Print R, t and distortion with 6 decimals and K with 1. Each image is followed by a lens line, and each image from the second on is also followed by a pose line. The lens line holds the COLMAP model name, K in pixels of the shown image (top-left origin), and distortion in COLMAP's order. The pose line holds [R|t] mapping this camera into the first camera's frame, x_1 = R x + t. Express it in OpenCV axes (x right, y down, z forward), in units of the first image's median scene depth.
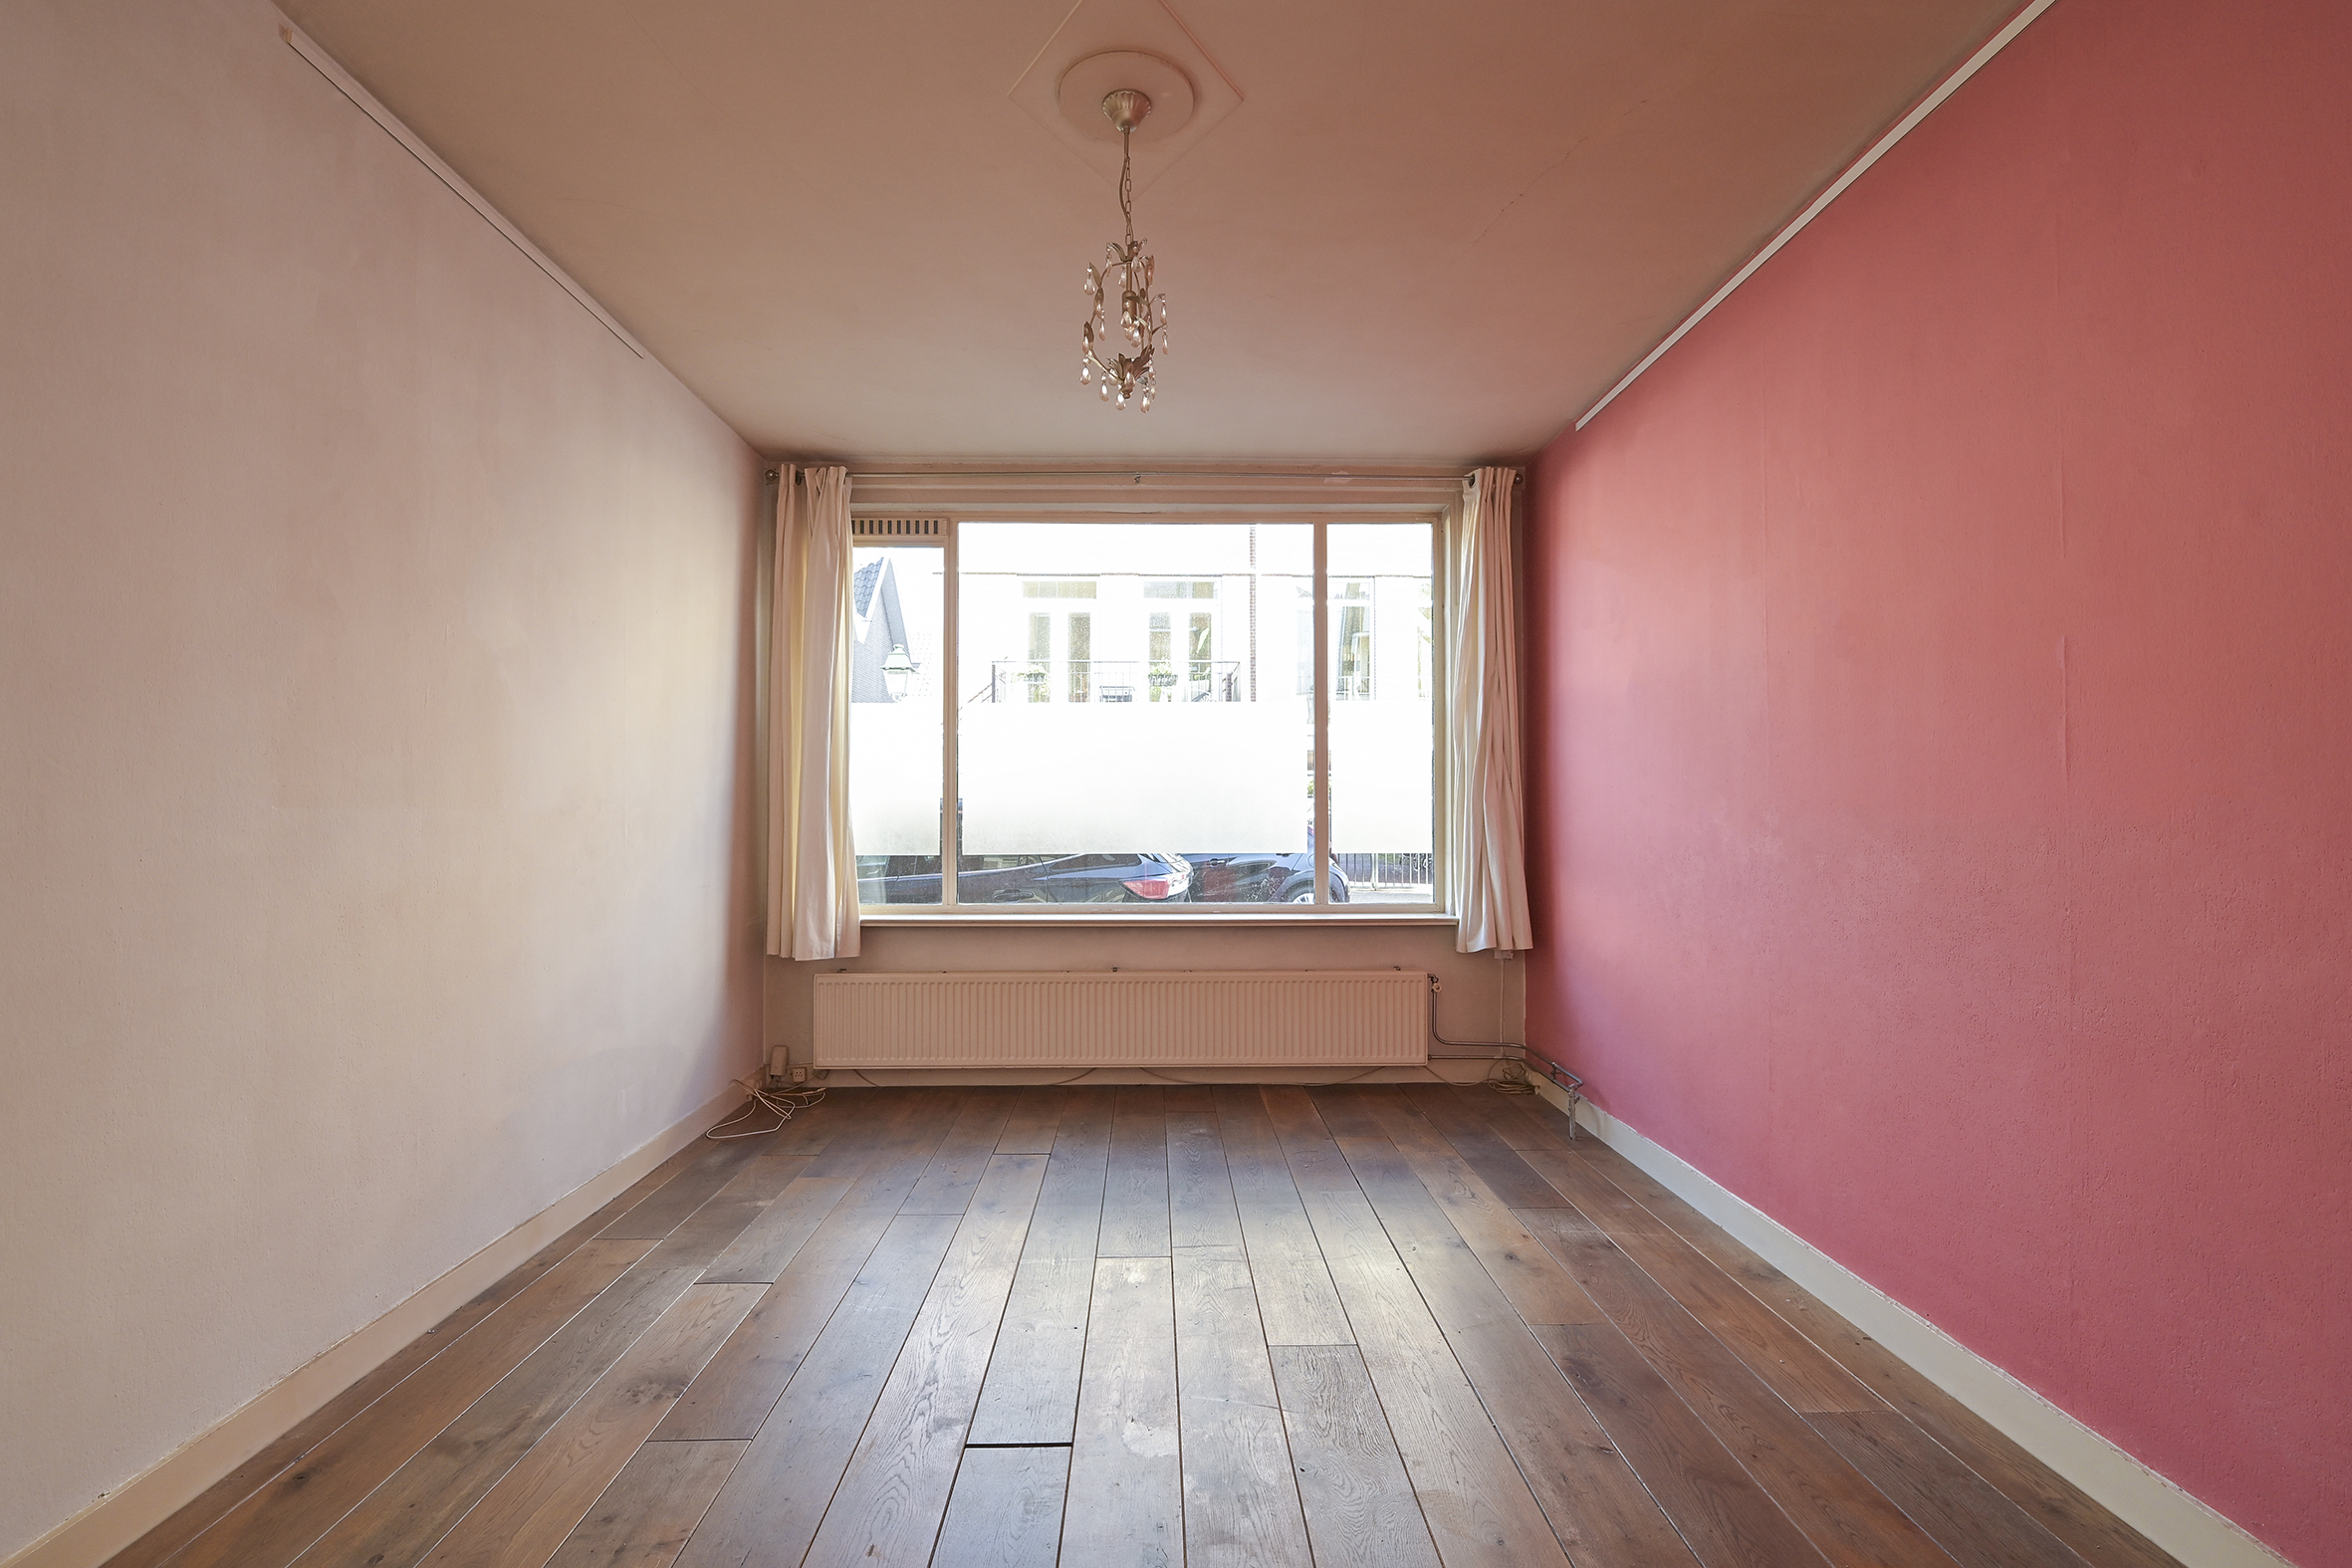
lens RADIAL K [[1176.9, 0, 1167.7], [0, 1176.9, 781.6], [0, 0, 1]] dist [0.001262, -0.000318]
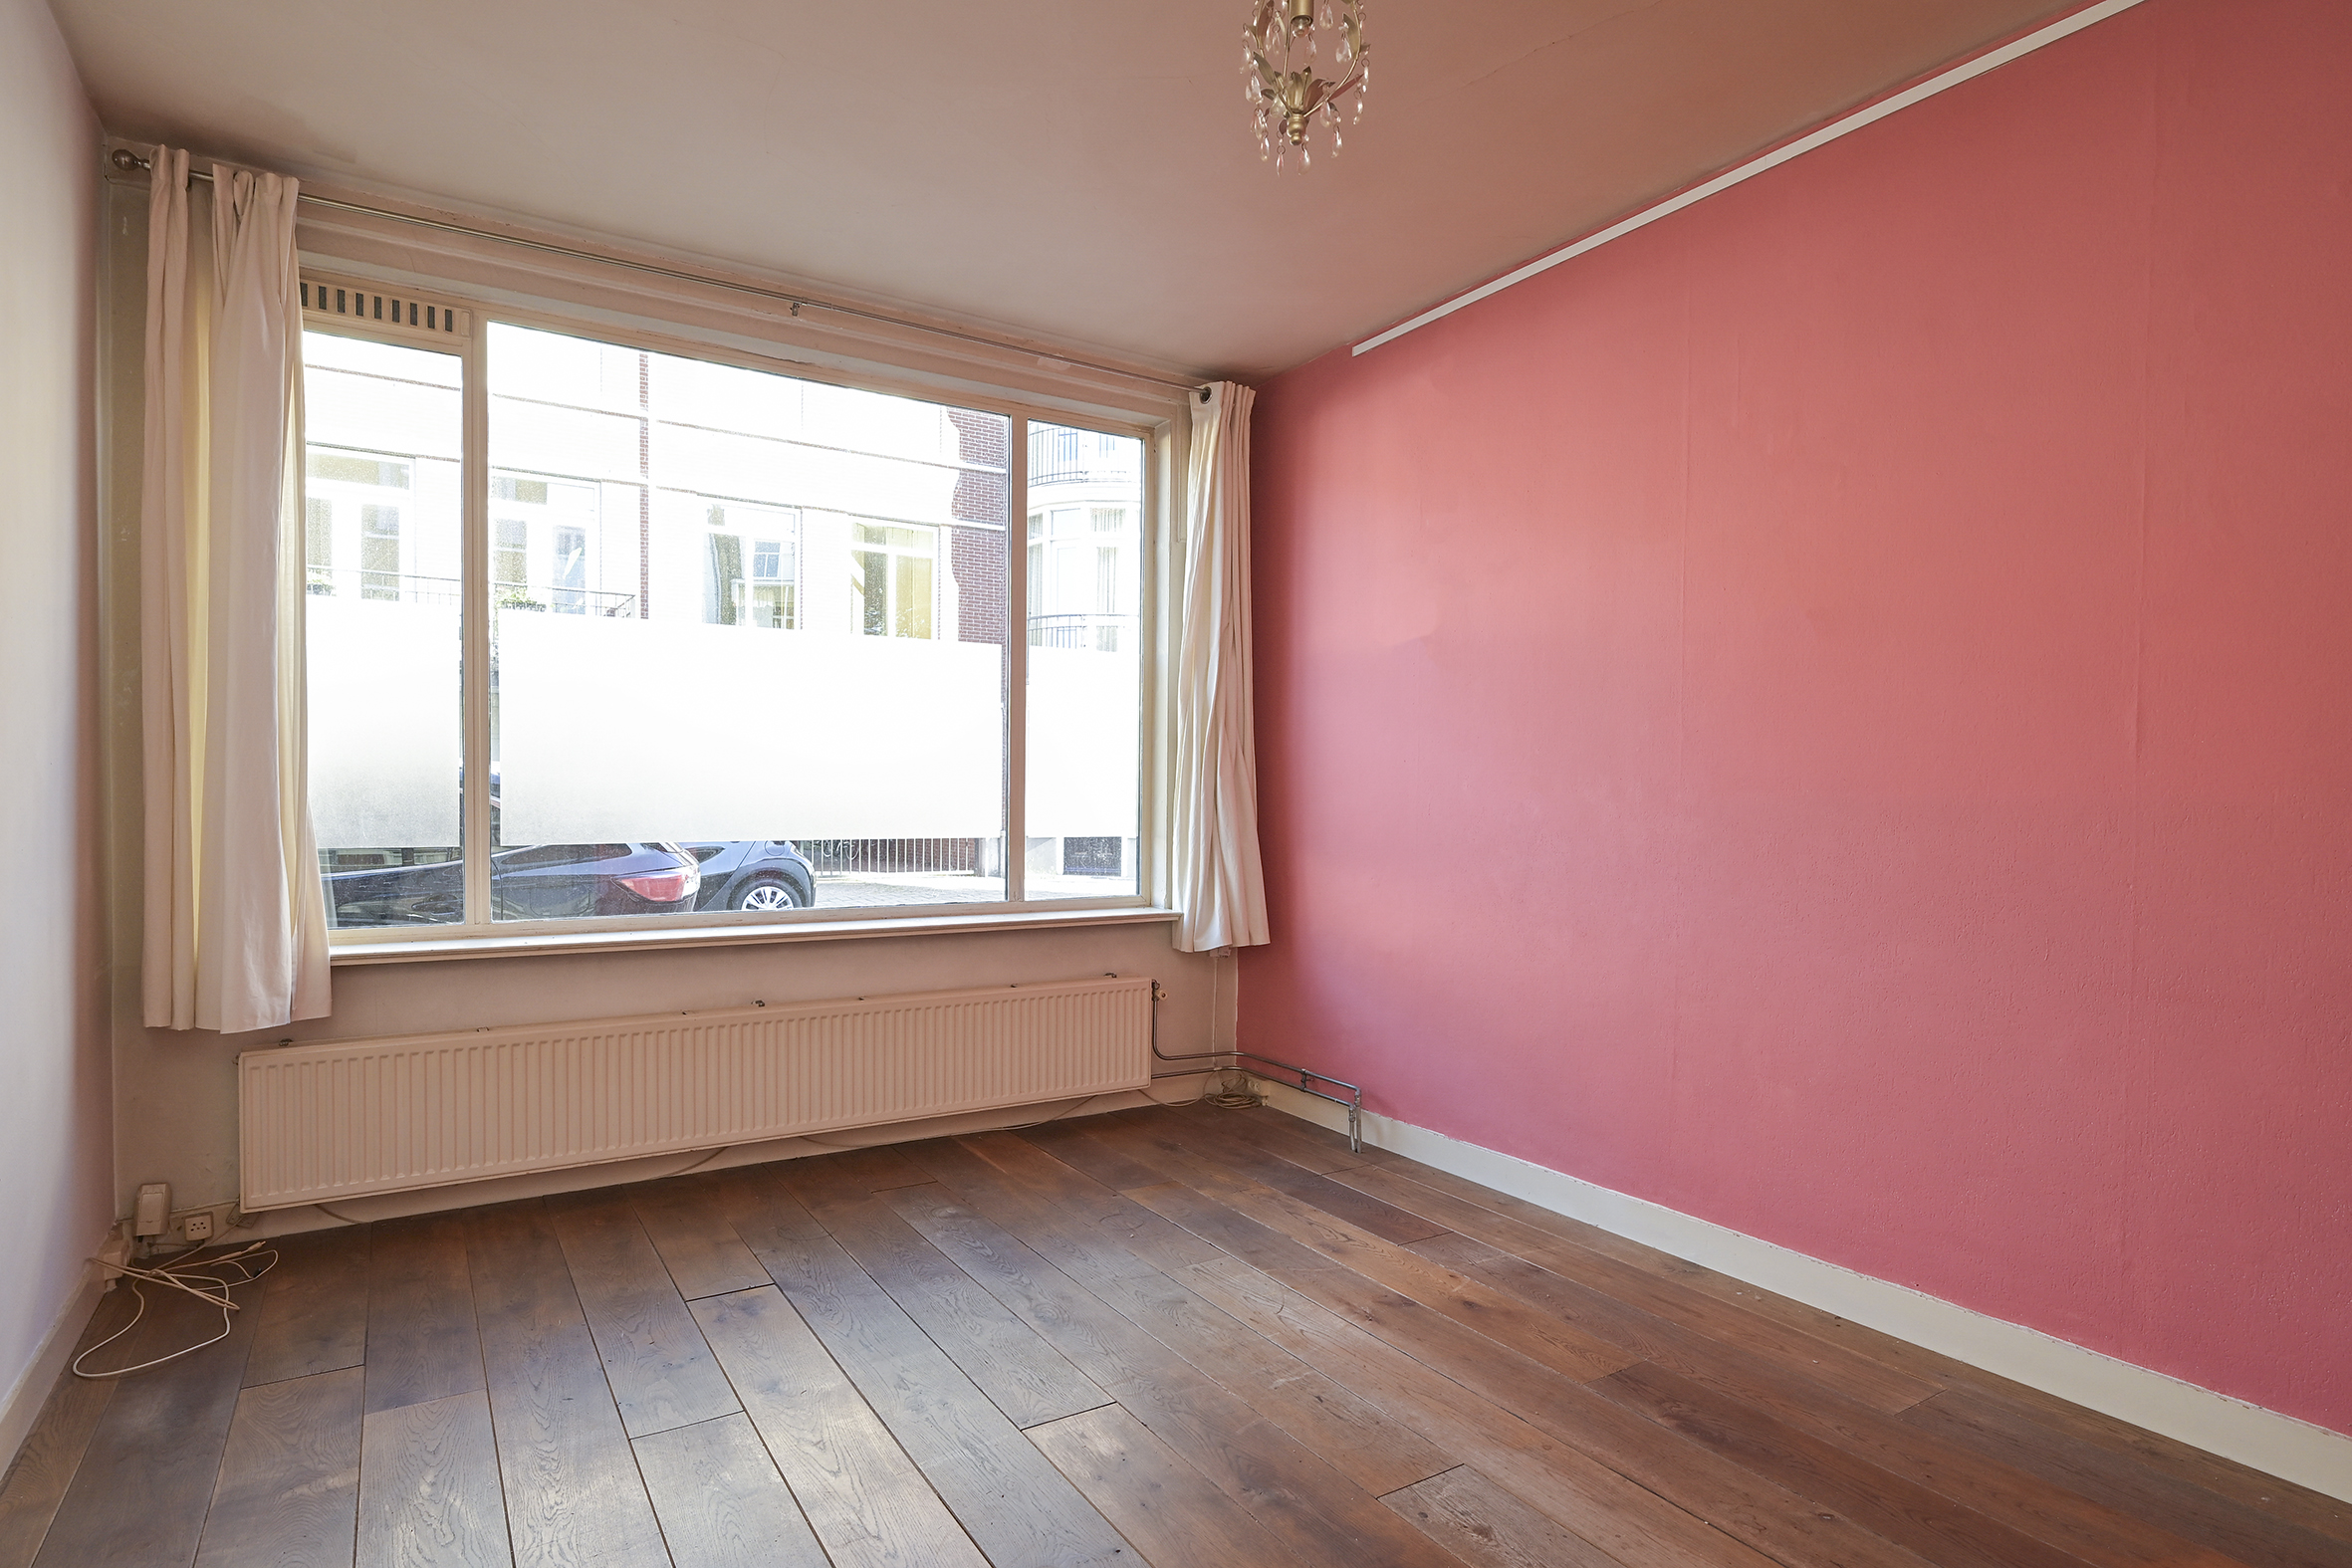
lens RADIAL K [[1282.9, 0, 1220.2], [0, 1282.9, 821.7], [0, 0, 1]] dist [0.001615, -0.002093]
pose [[0.842714, -0.002915, 0.538354, -0.230337], [-0.024092, 0.998779, 0.043121, 0.009822], [-0.537822, -0.049308, 0.841615, 0.206646]]
